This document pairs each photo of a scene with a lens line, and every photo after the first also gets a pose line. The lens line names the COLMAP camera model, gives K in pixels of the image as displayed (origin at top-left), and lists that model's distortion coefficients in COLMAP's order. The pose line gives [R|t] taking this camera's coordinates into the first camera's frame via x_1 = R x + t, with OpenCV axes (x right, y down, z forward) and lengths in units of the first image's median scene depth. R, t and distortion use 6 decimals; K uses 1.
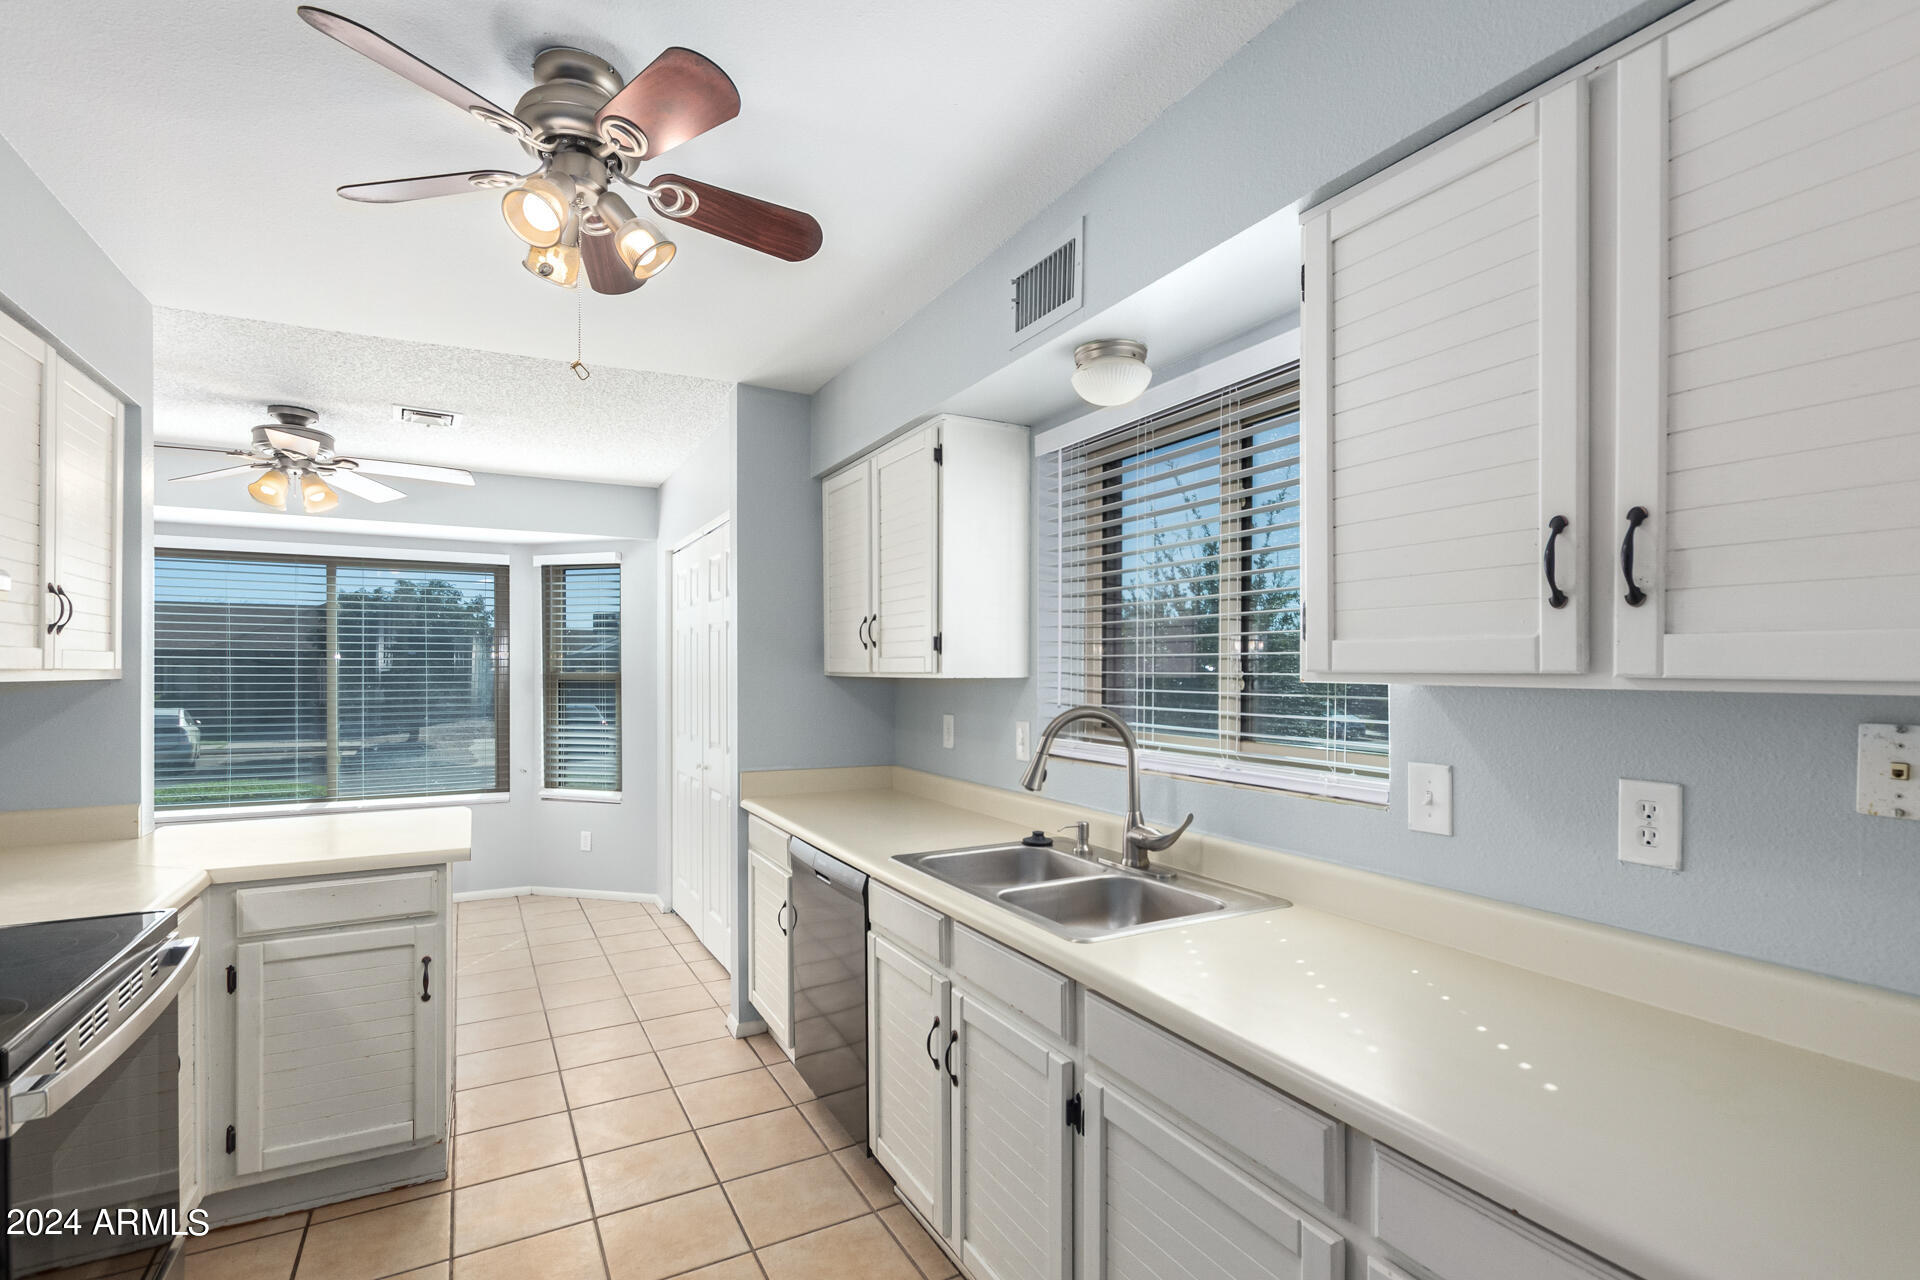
lens RADIAL K [[891.7, 0, 955.1], [0, 891.7, 670.0], [0, 0, 1]] dist [0.001725, -0.000488]
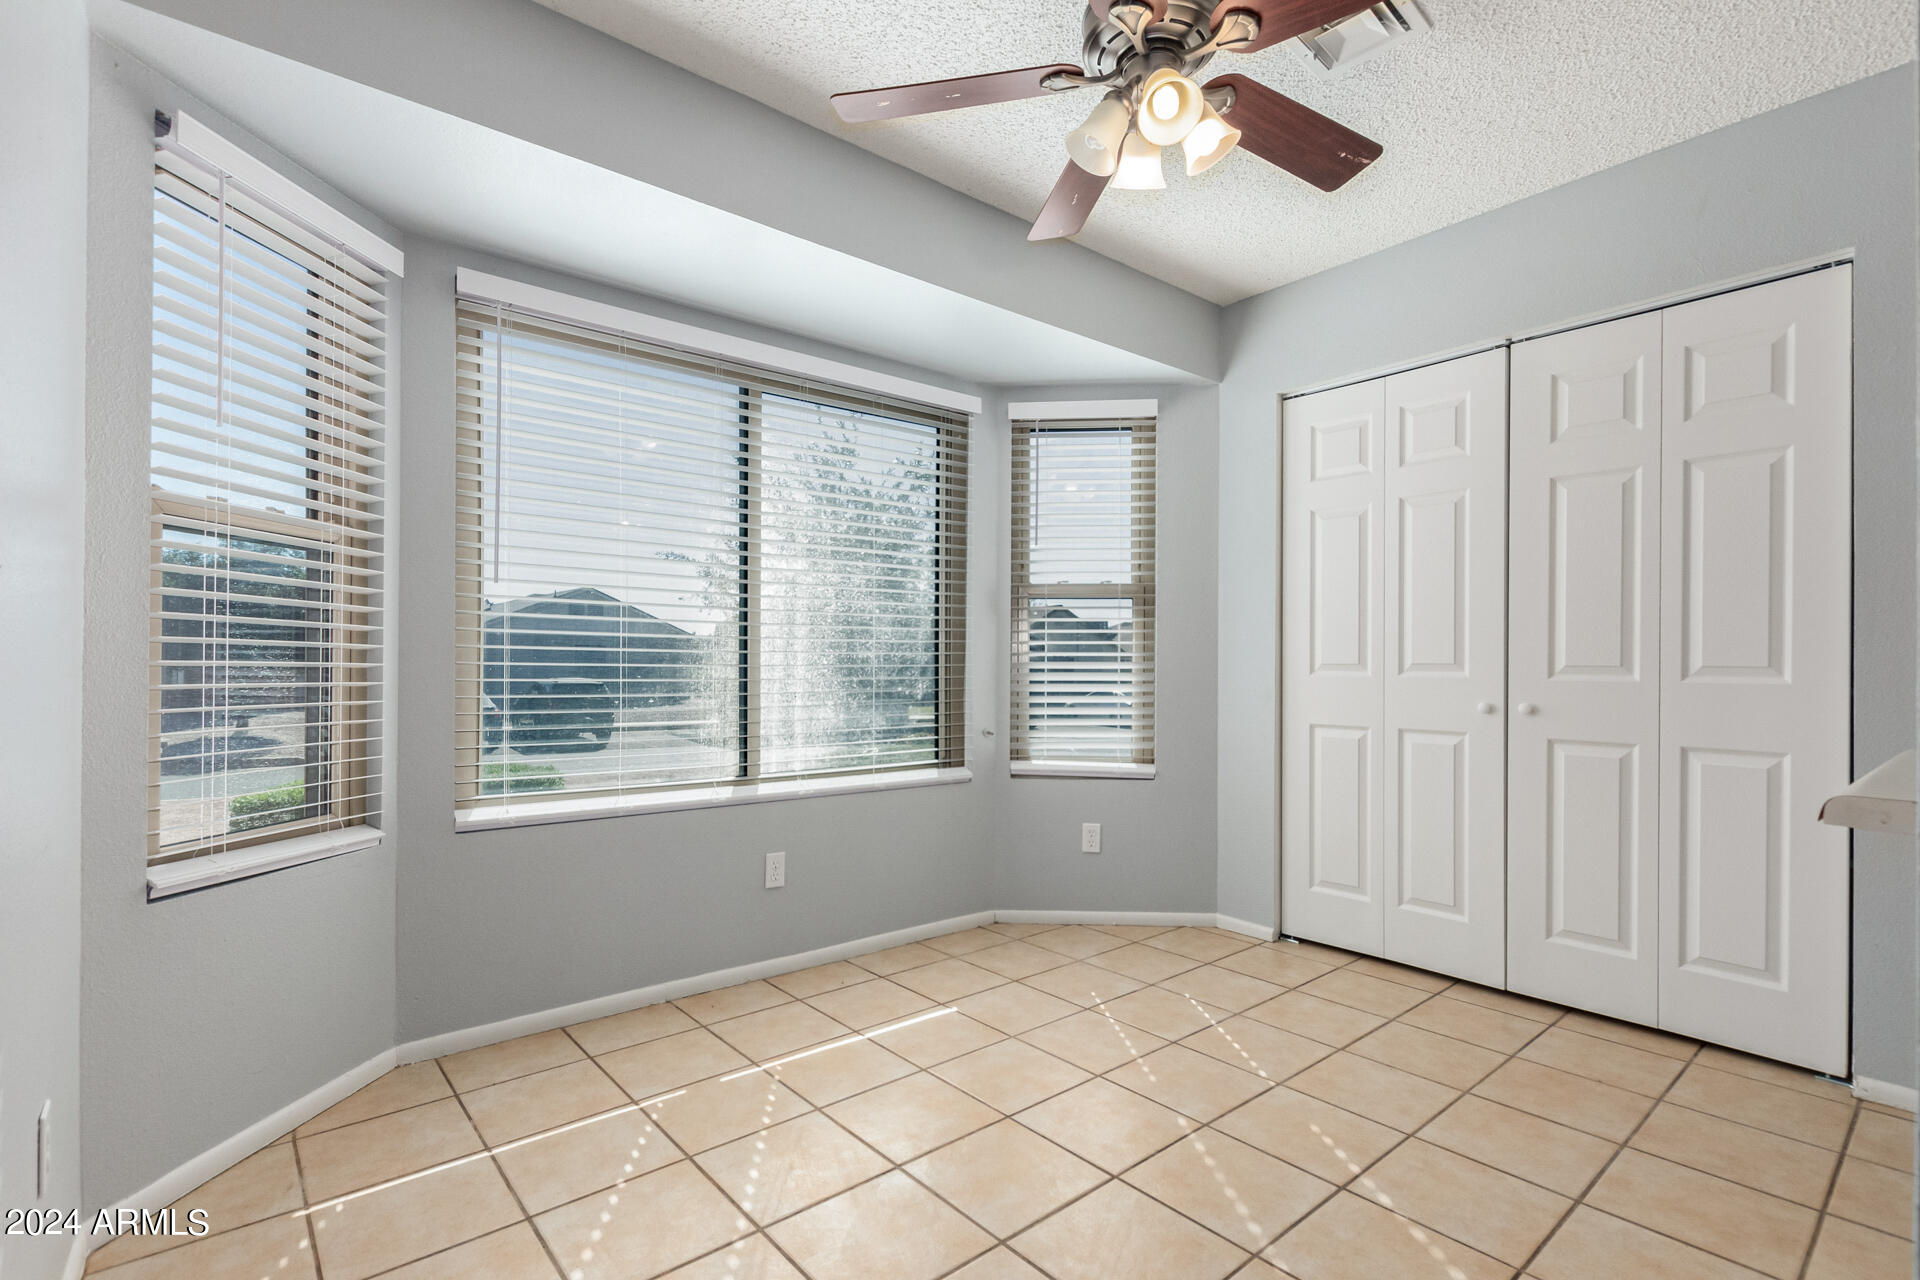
lens RADIAL K [[891.7, 0, 955.1], [0, 891.7, 670.0], [0, 0, 1]] dist [0.001725, -0.000488]
pose [[0.981094, 0.001246, 0.193530, -0.964999], [-0.001554, 0.999998, 0.001440, 0.100787], [-0.193528, -0.001714, 0.981093, 0.558885]]
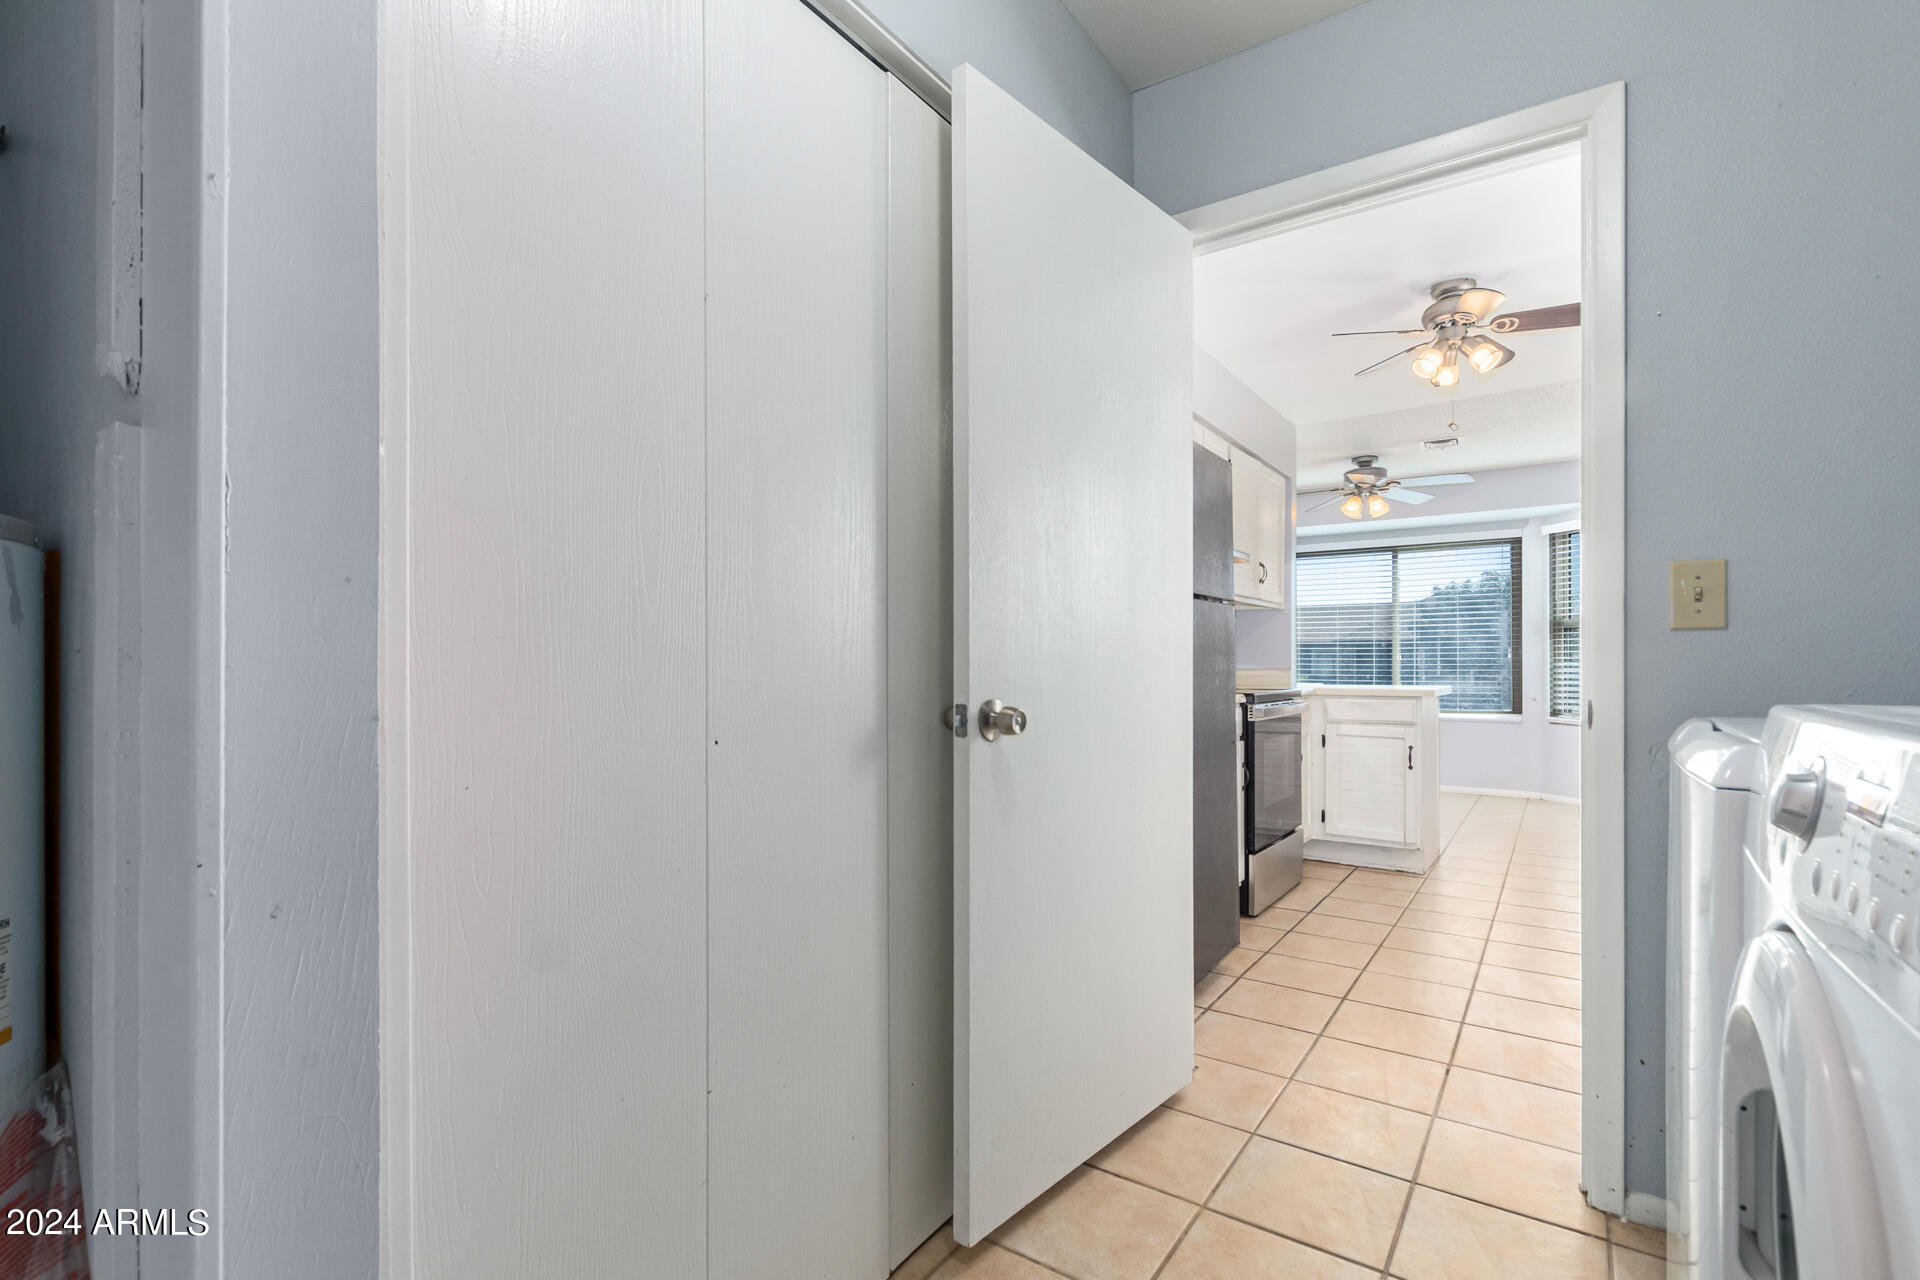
lens RADIAL K [[891.7, 0, 955.1], [0, 891.7, 670.0], [0, 0, 1]] dist [0.001725, -0.000488]
pose [[0.446032, 0.003394, -0.895011, 0.418152], [0.000532, 0.999992, 0.004057, 0.100322], [0.895017, -0.002286, 0.446026, -0.438773]]
